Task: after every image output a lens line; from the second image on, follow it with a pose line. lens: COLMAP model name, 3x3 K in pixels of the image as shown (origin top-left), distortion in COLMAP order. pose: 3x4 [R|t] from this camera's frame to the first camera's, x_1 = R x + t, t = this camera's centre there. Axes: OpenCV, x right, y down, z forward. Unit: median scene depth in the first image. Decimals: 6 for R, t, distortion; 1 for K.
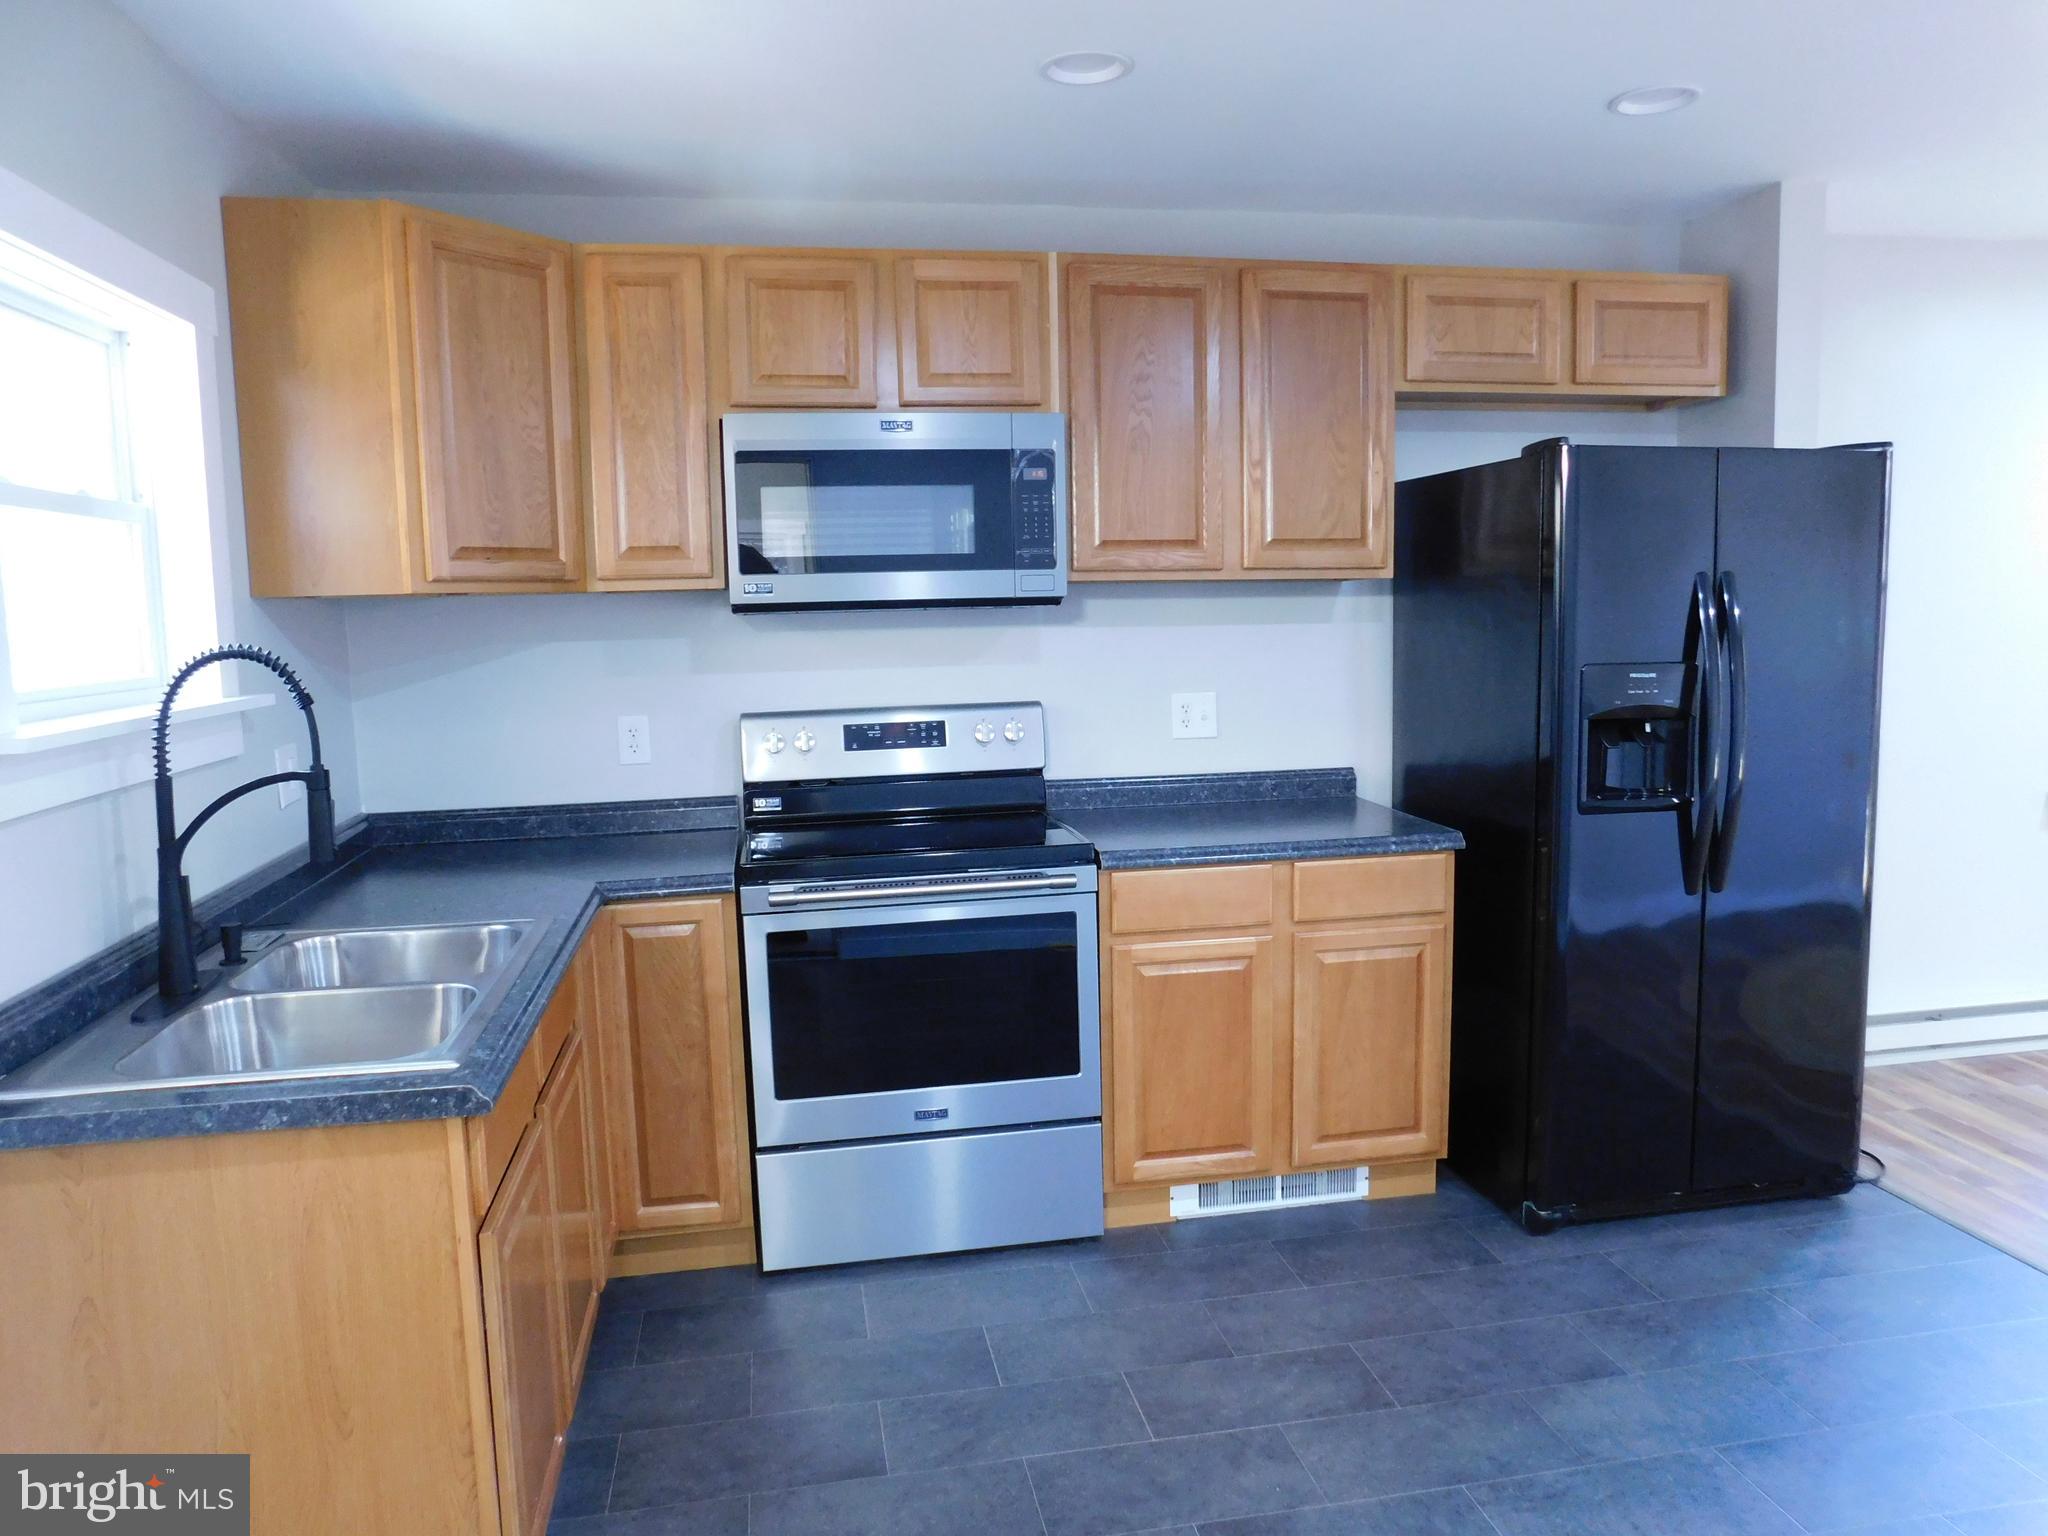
lens RADIAL K [[1400.1, 0, 1024.4], [0, 1400.1, 766.9], [0, 0, 1]] dist [-0.046486, 0.002630]
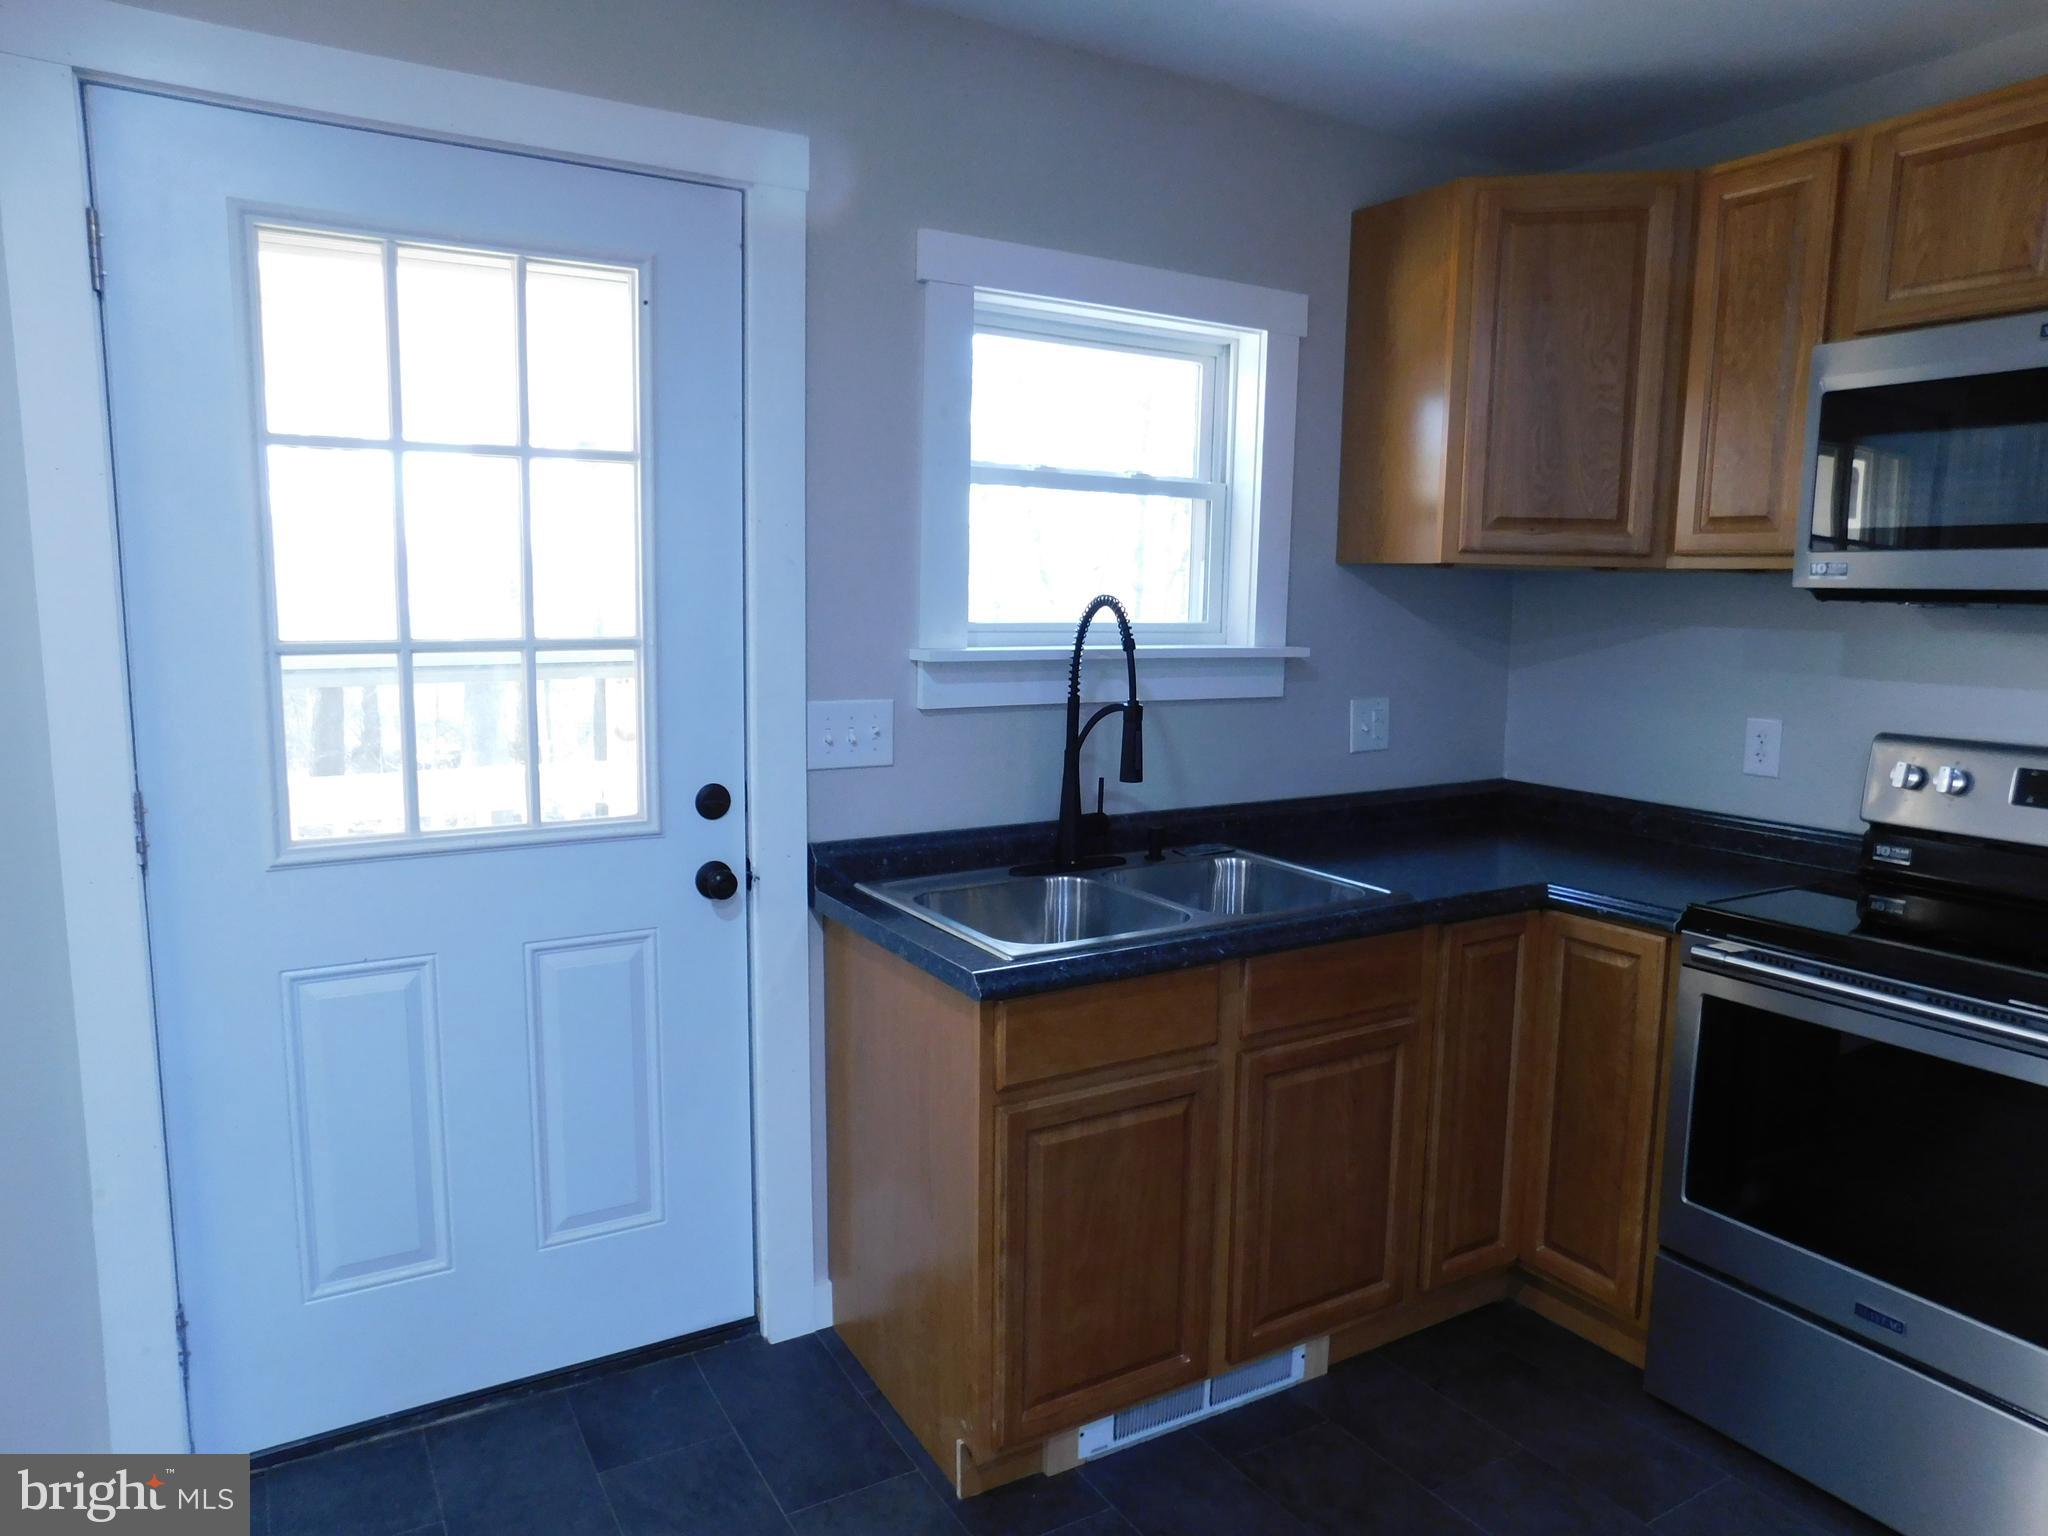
lens RADIAL K [[1351.3, 0, 1032.3], [0, 1351.3, 766.2], [0, 0, 1]] dist [-0.048743, 0.031737]
pose [[0.364775, 0.150103, -0.918917, 0.335543], [-0.136311, 0.984896, 0.106770, -0.037410], [0.921064, 0.086311, 0.379726, 0.311555]]
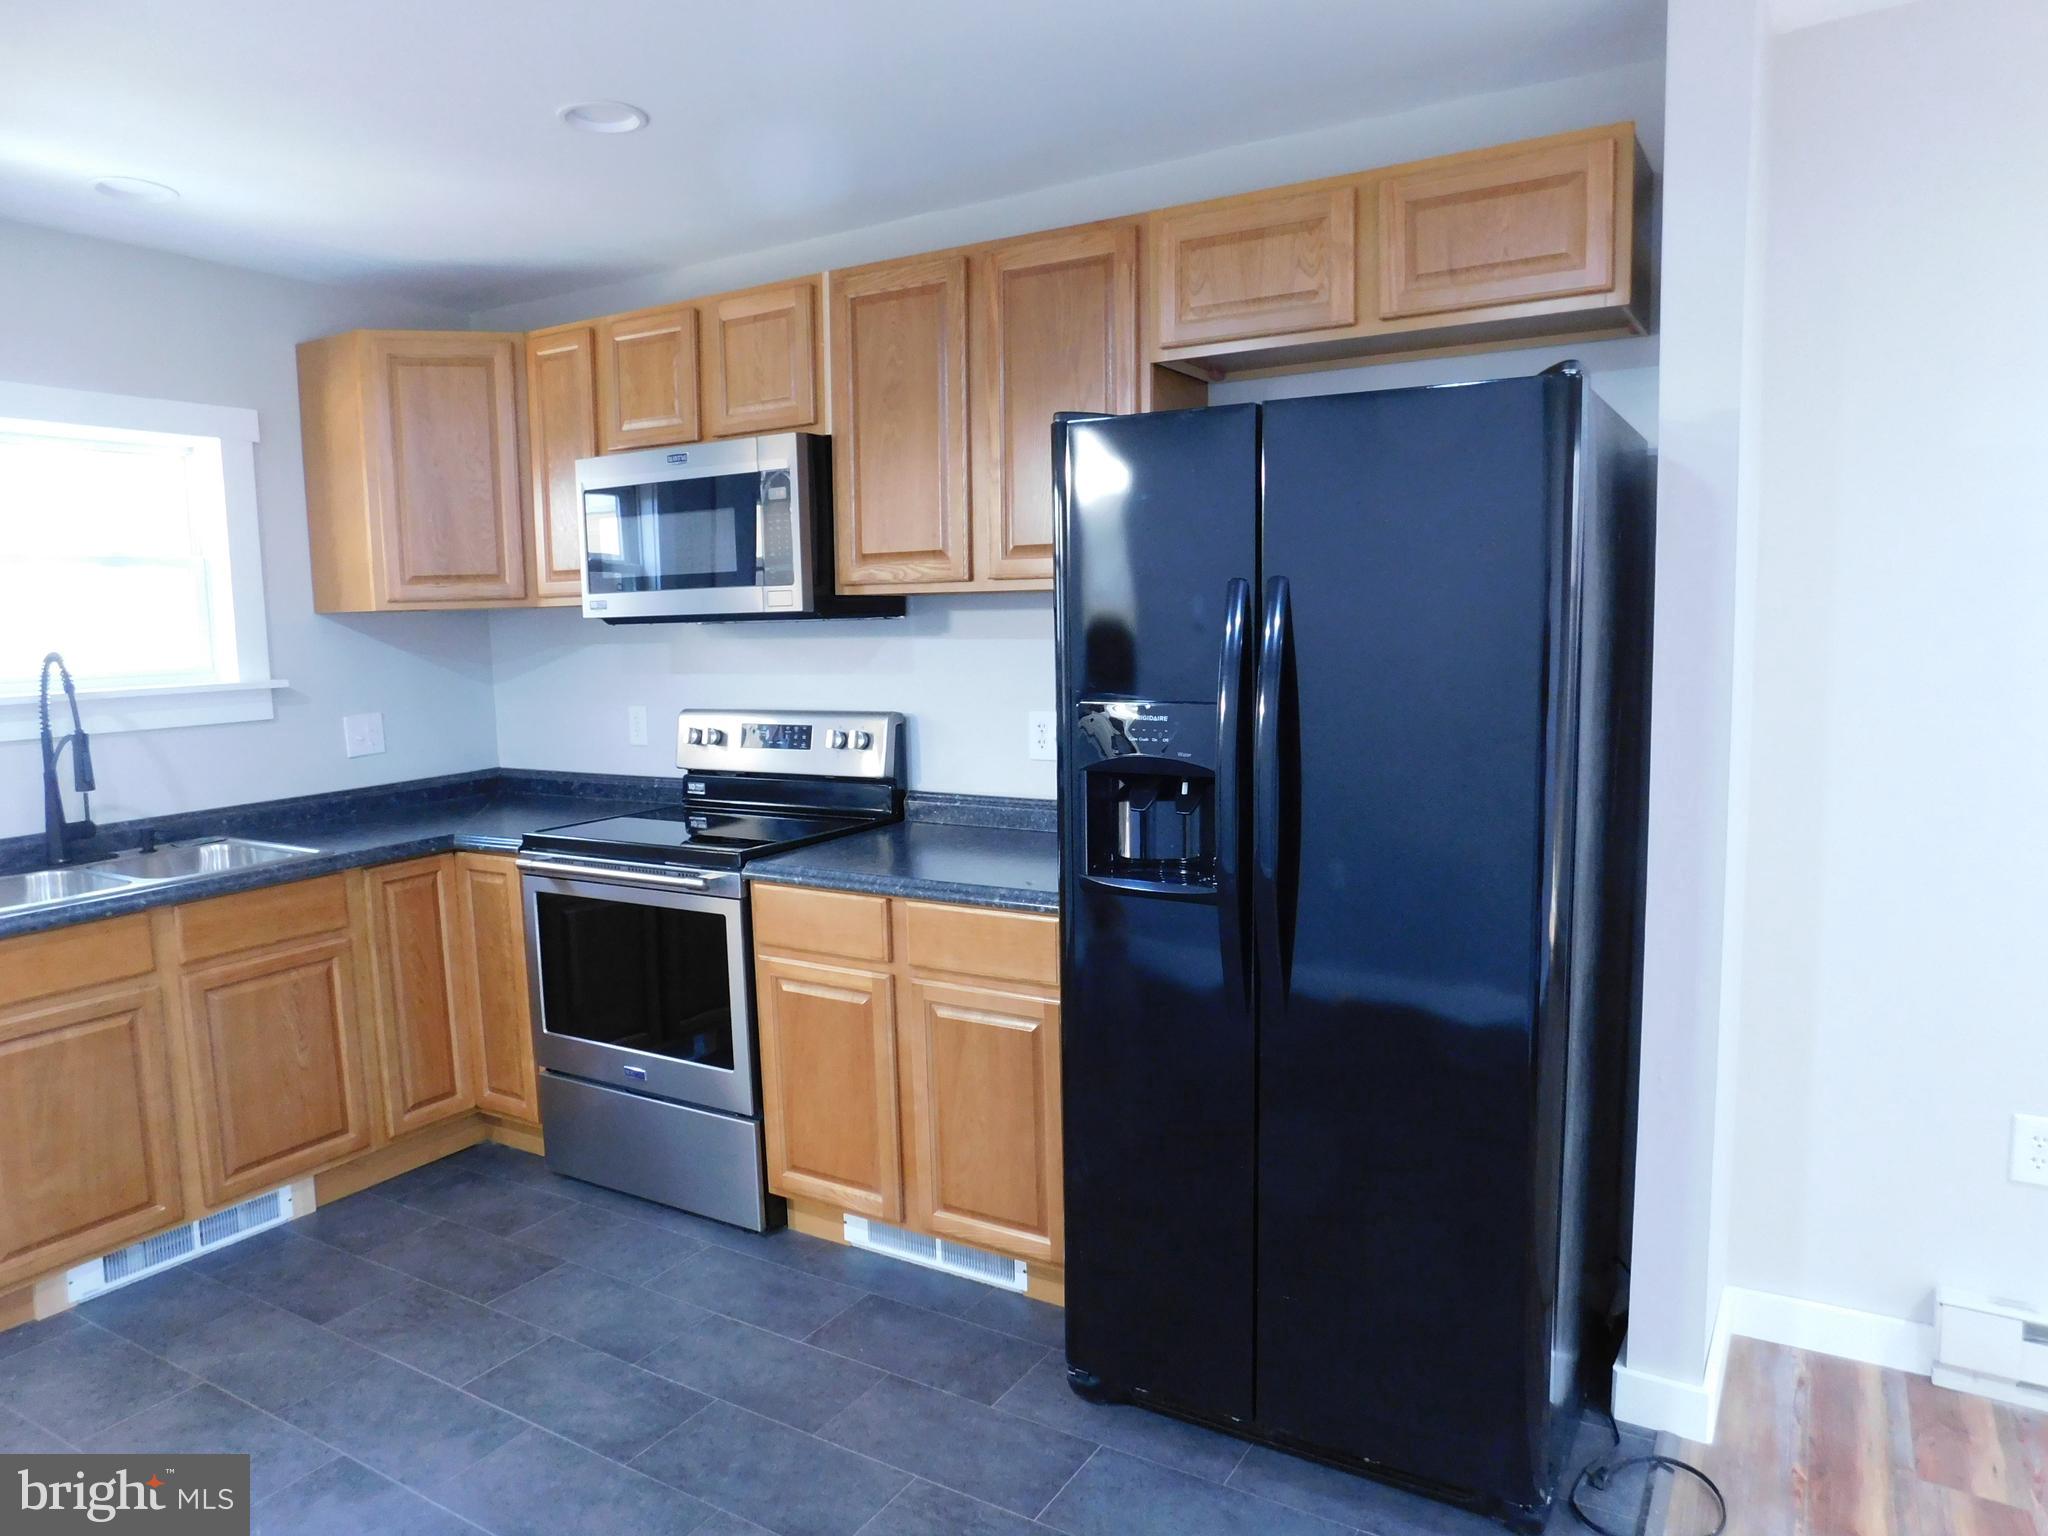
lens RADIAL K [[1351.3, 0, 1012.7], [0, 1351.3, 762.5], [0, 0, 1]] dist [-0.048743, 0.031737]
pose [[0.743446, 0.077678, -0.664269, 0.817460], [-0.067973, 0.996865, 0.040495, -0.062700], [0.665332, 0.015047, 0.746396, 0.371613]]
